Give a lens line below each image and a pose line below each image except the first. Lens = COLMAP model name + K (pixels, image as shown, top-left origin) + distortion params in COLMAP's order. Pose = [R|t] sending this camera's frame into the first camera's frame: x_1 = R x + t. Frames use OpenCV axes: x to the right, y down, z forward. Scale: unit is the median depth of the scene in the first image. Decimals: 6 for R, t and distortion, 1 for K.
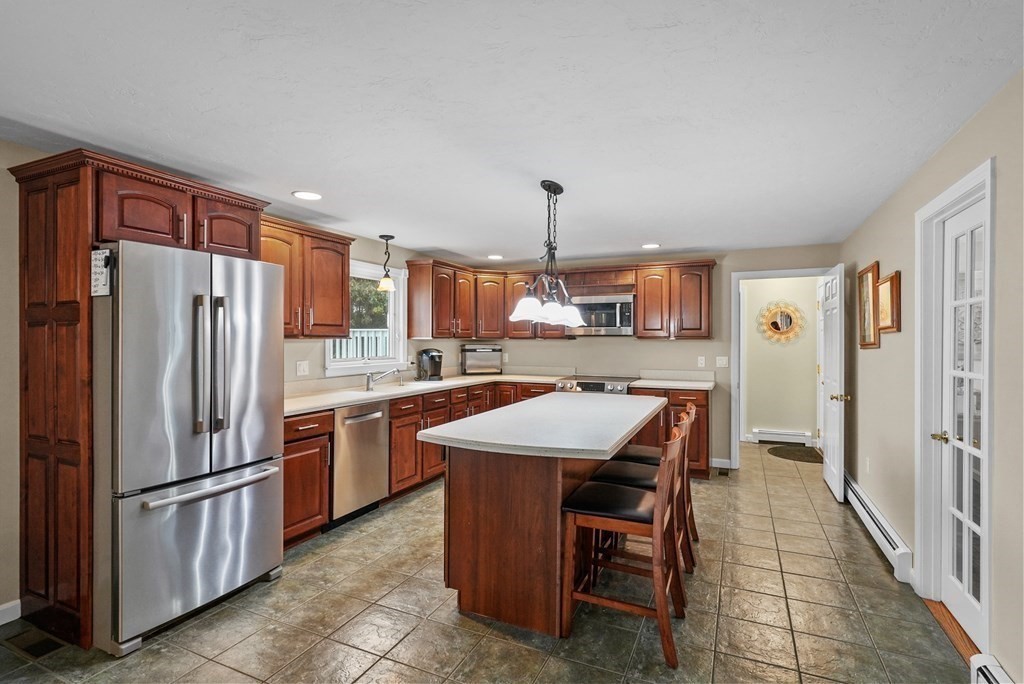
lens RADIAL K [[498.1, 0, 516.1], [0, 498.1, 339.7], [0, 0, 1]] dist [-0.004531, 0.001710]
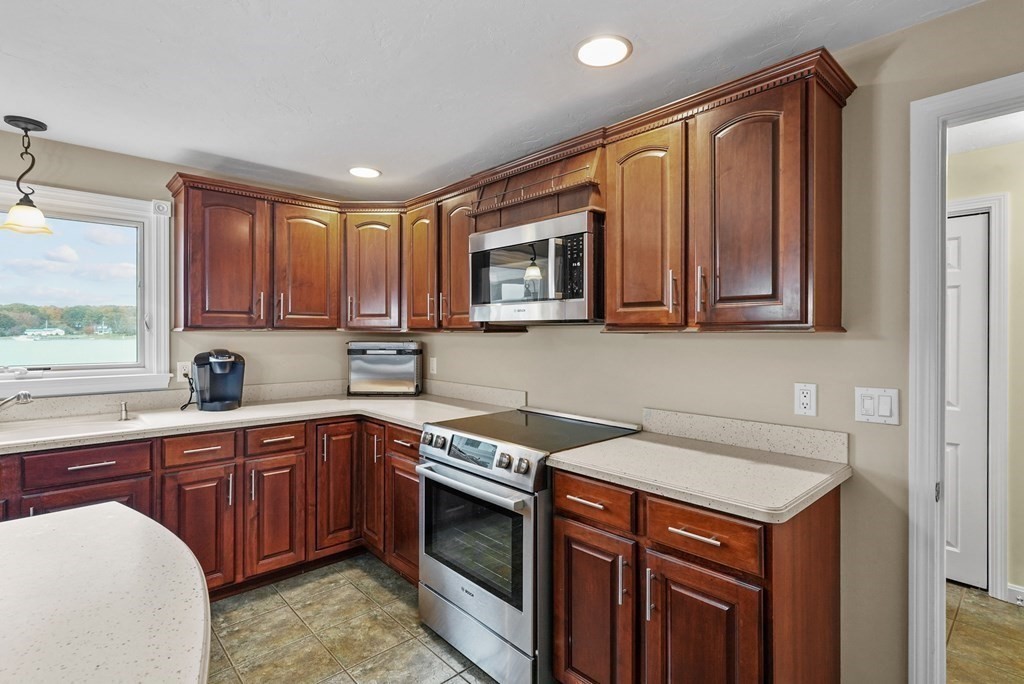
lens RADIAL K [[498.1, 0, 515.5], [0, 498.1, 336.0], [0, 0, 1]] dist [-0.004531, 0.001710]
pose [[0.924009, 0.003307, -0.382357, 0.325806], [-0.002044, 0.999991, 0.003710, 0.001207], [0.382365, -0.002647, 0.924007, 0.632651]]
